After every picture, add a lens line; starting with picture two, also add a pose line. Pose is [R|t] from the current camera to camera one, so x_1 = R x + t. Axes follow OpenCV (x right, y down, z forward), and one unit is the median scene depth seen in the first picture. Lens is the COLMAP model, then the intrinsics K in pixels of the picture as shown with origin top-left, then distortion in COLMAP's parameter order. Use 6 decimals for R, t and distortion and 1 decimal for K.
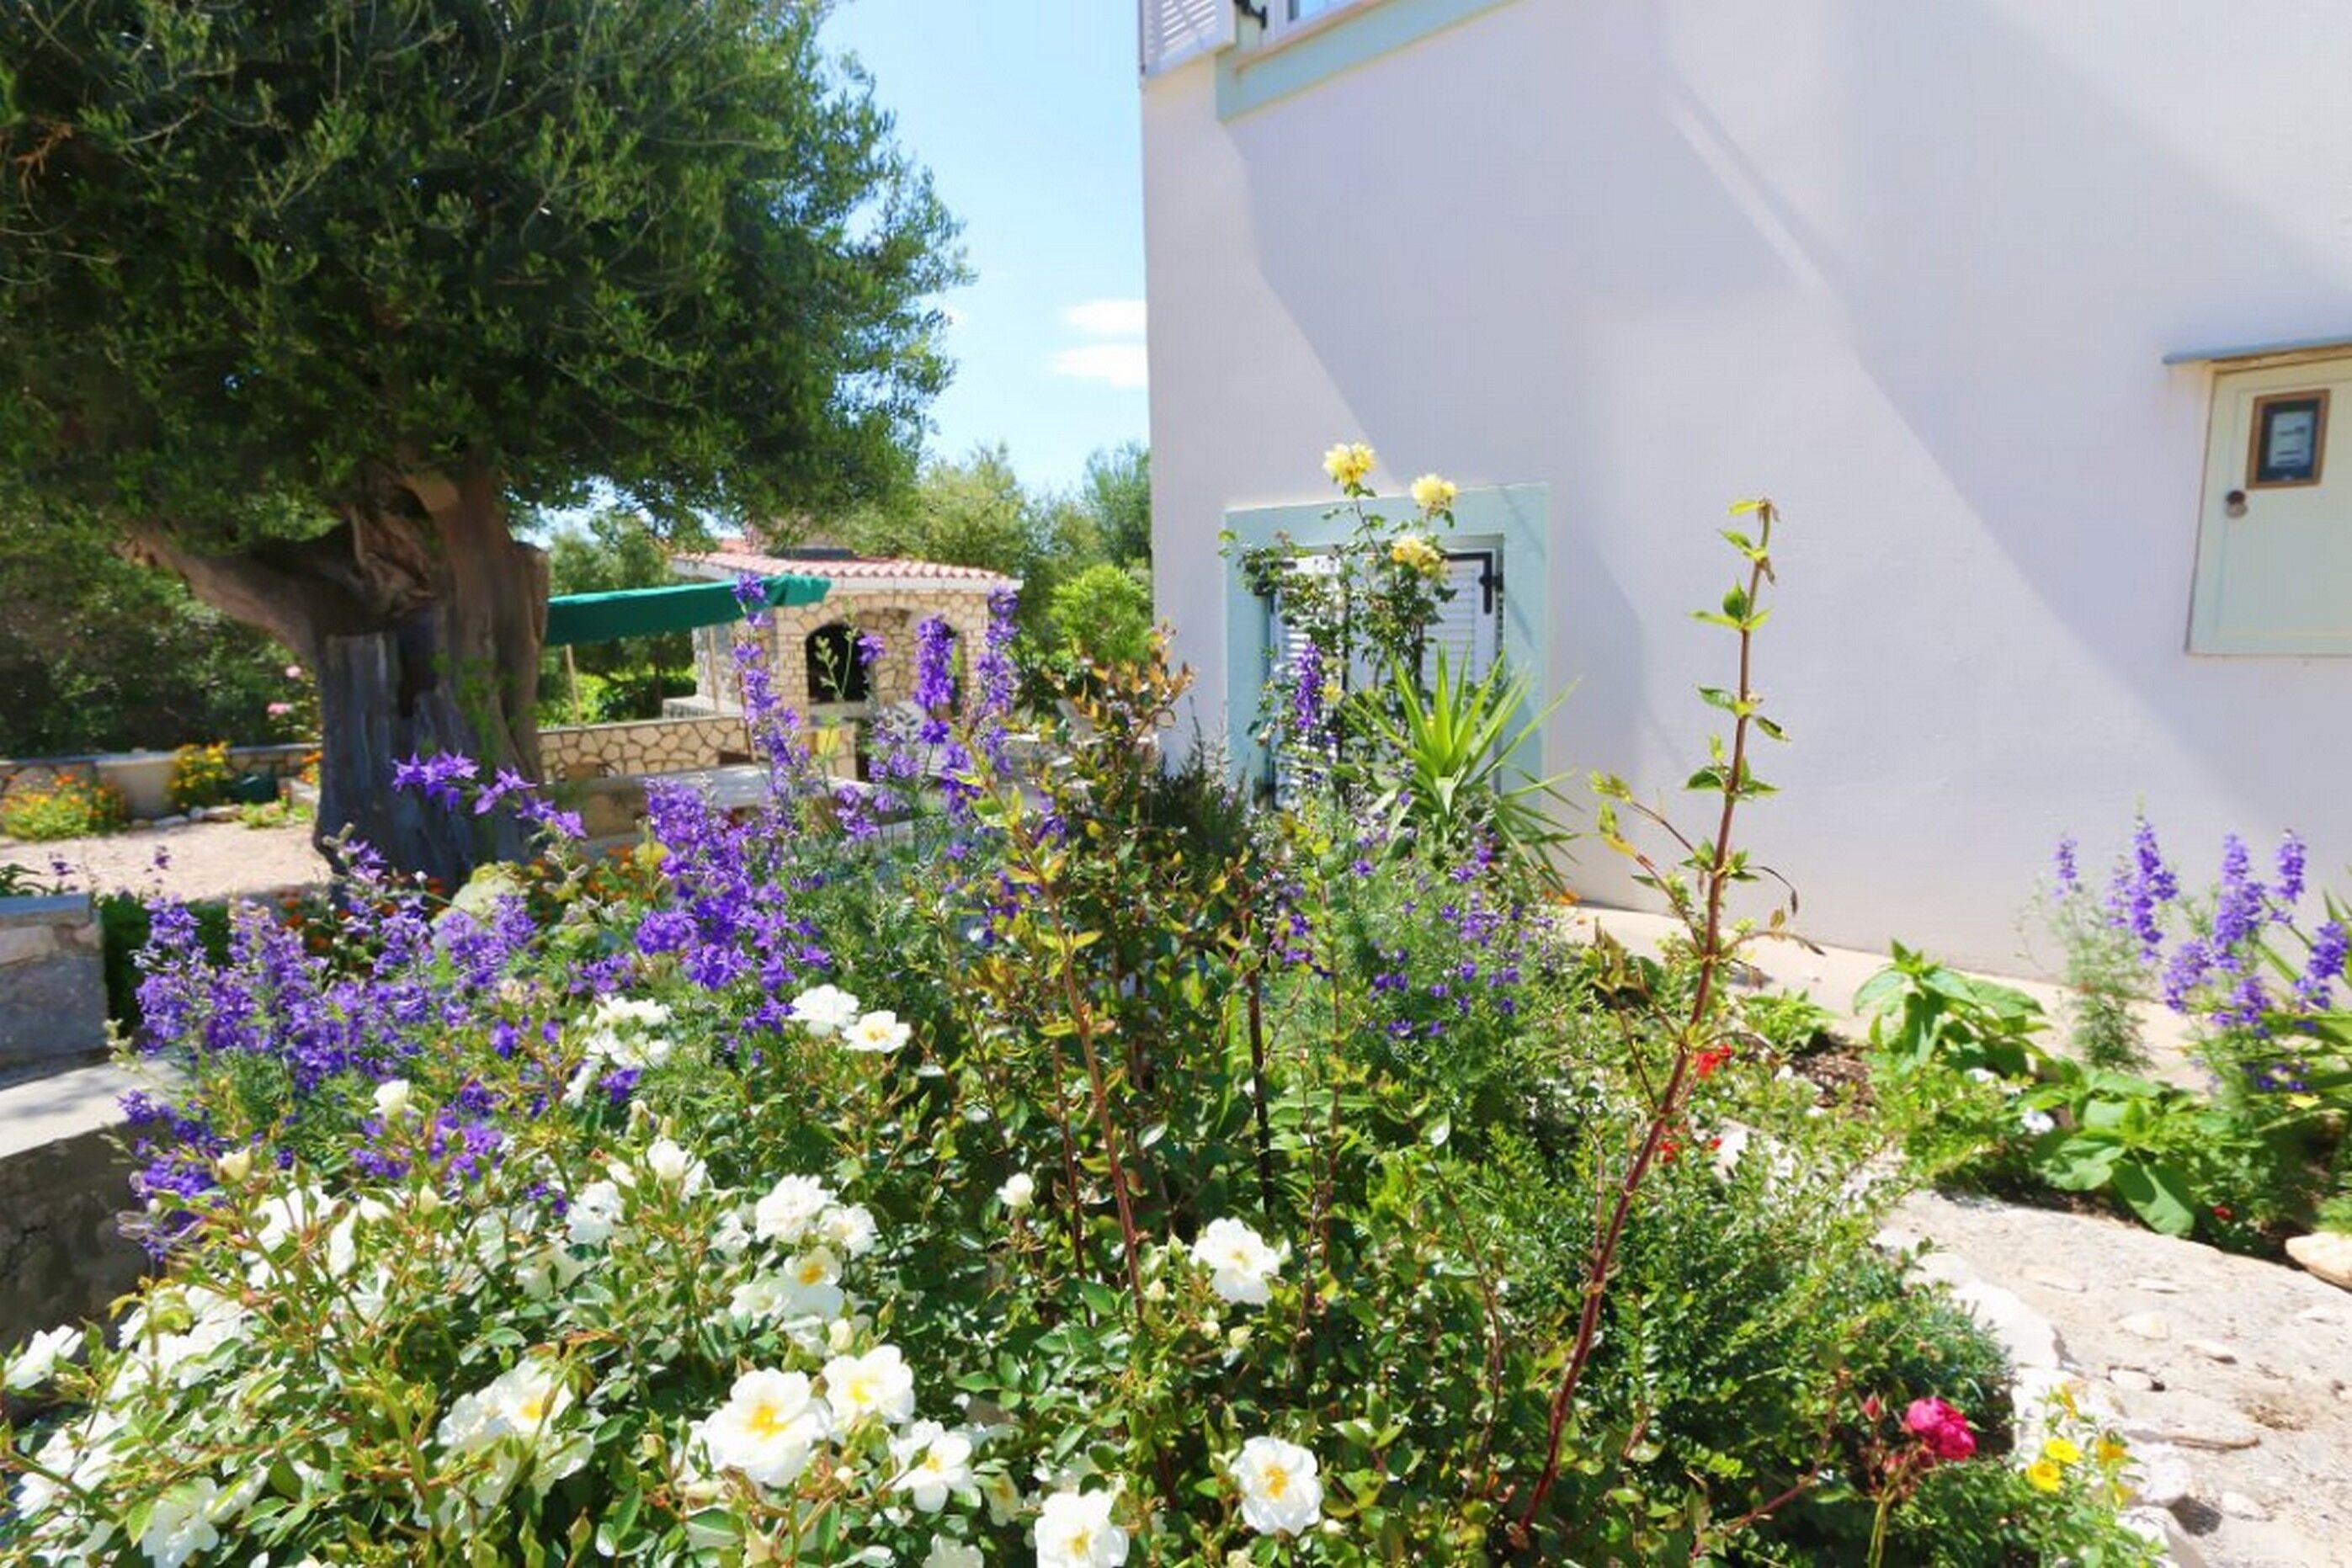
lens RADIAL K [[1218.3, 0, 1176.0], [0, 1218.3, 784.0], [0, 0, 1]] dist [-0.000199, 0.000011]
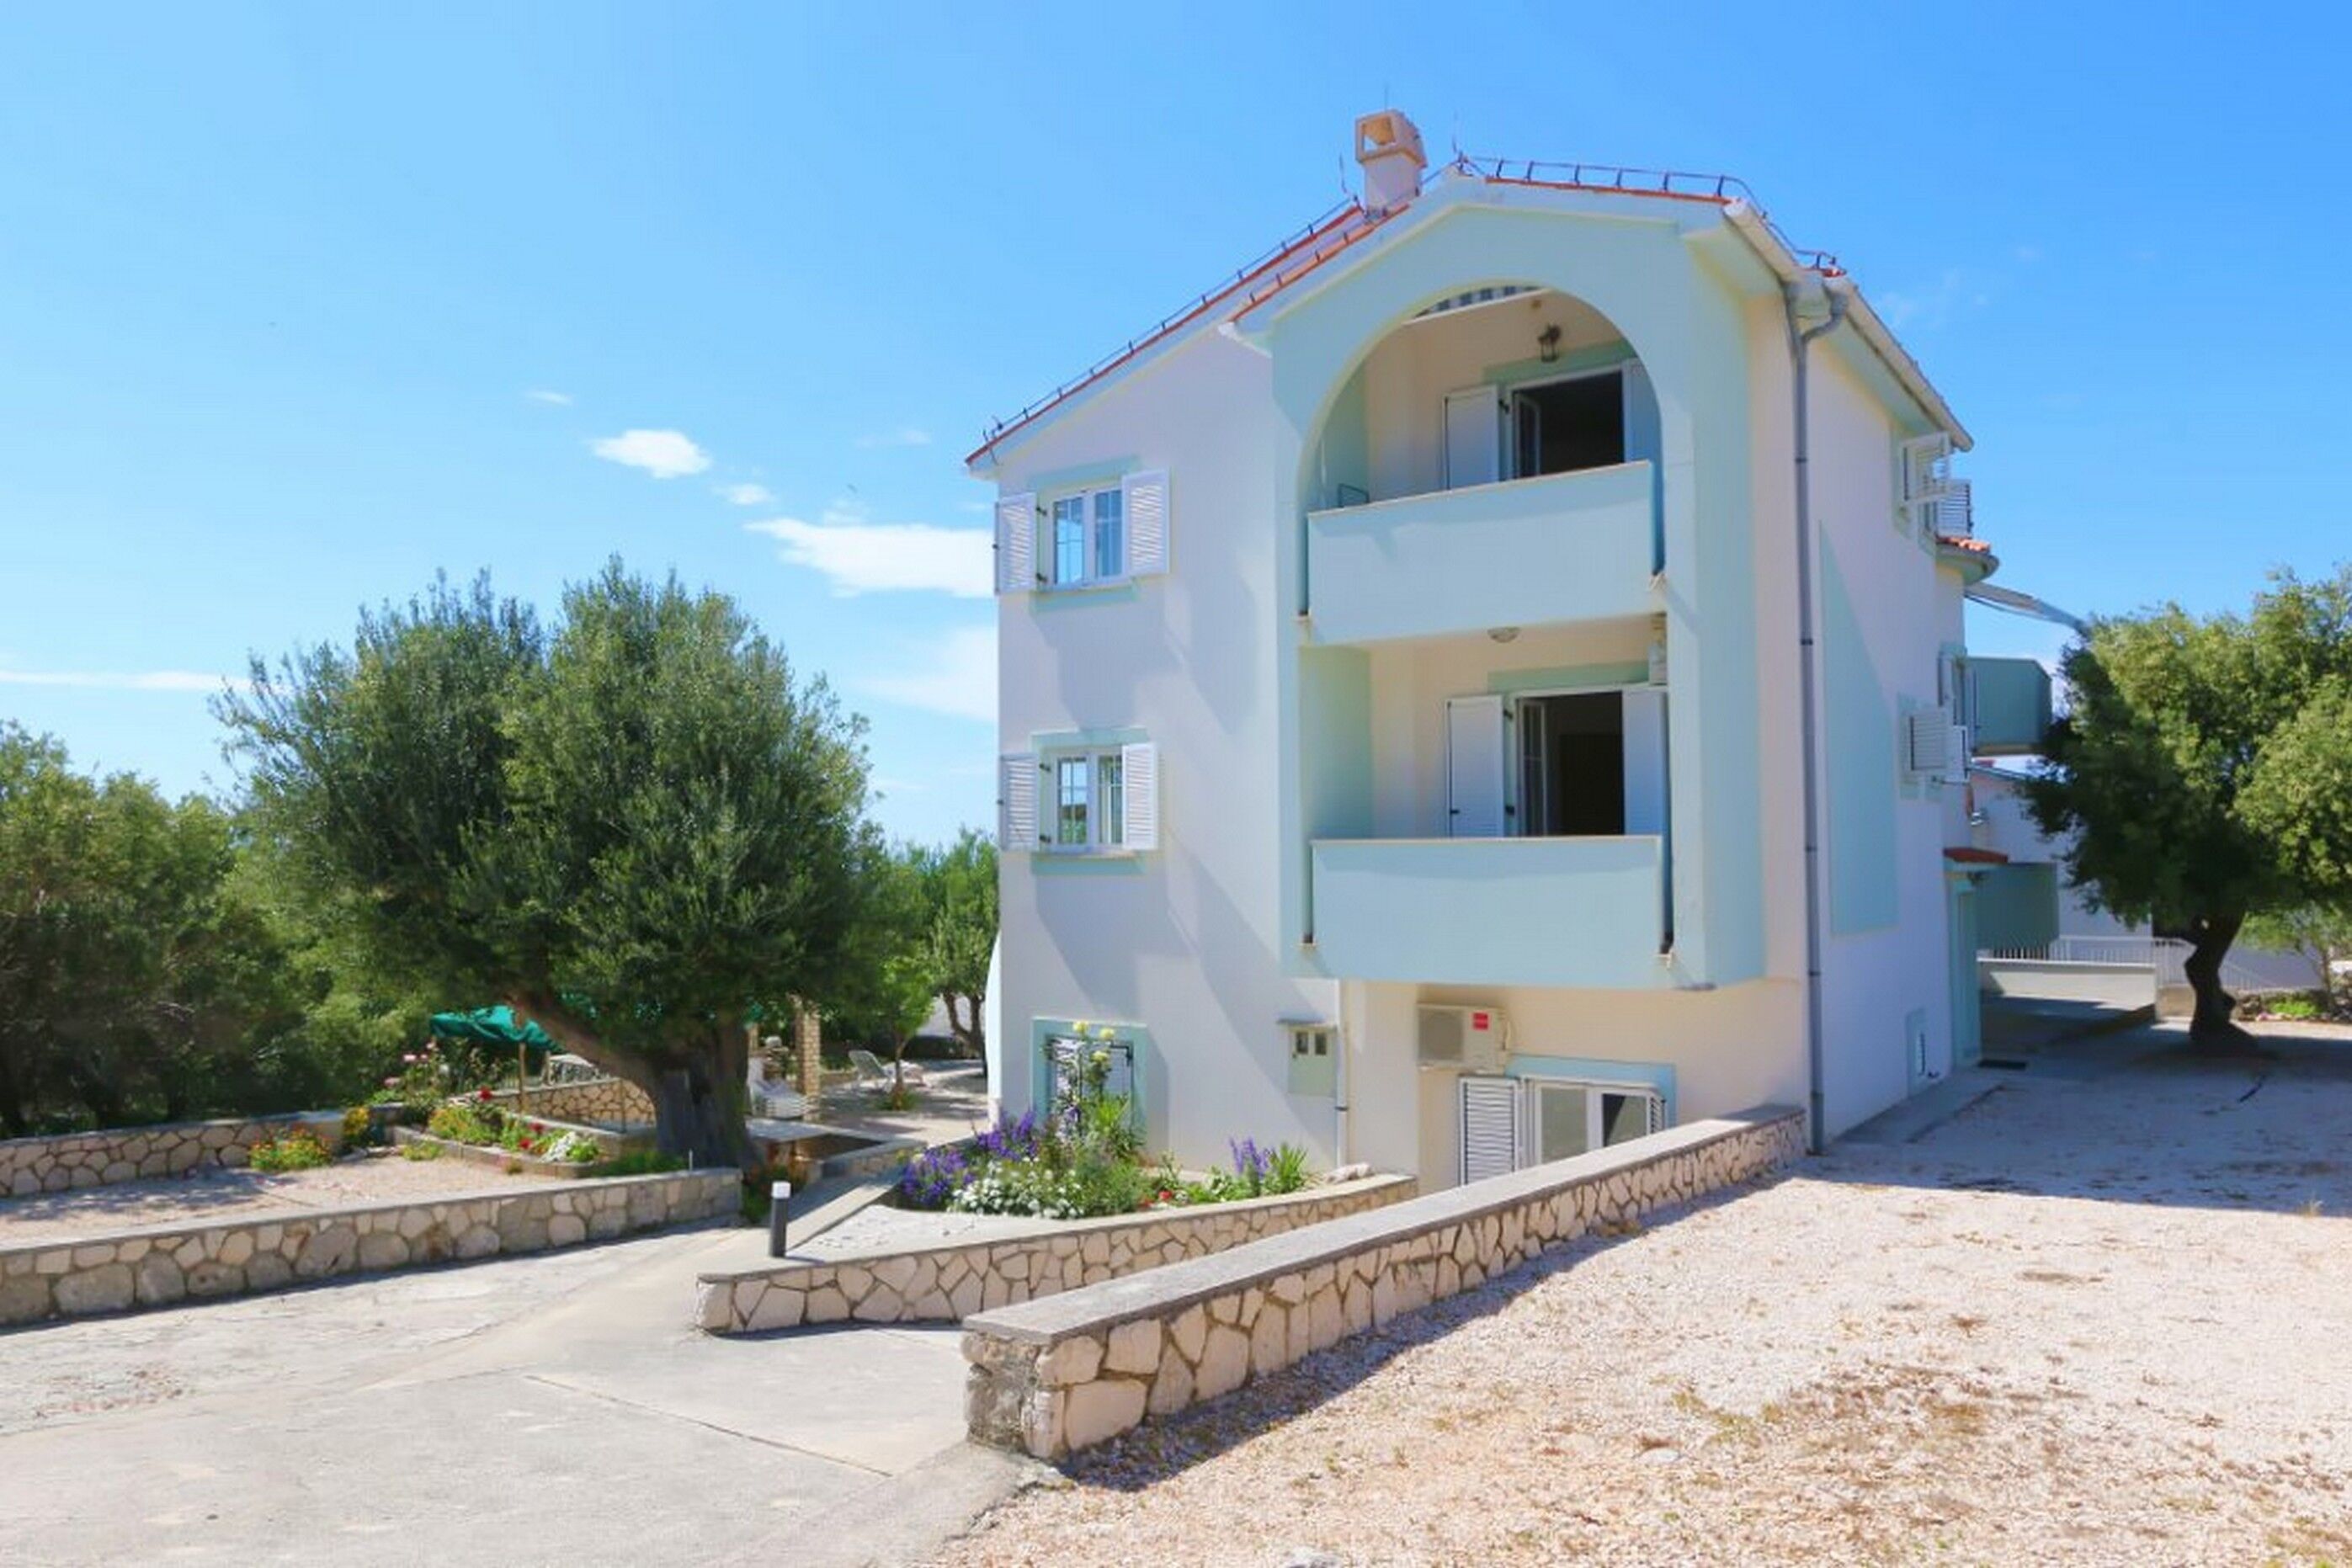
lens RADIAL K [[1607.8, 0, 1176.0], [0, 1607.8, 784.0], [0, 0, 1]] dist [0.029756, 0.000172]
pose [[0.984521, 0.016655, 0.174472, -0.372136], [0.015577, 0.983220, -0.181756, -0.118814], [-0.174571, 0.181660, 0.967742, -3.352404]]
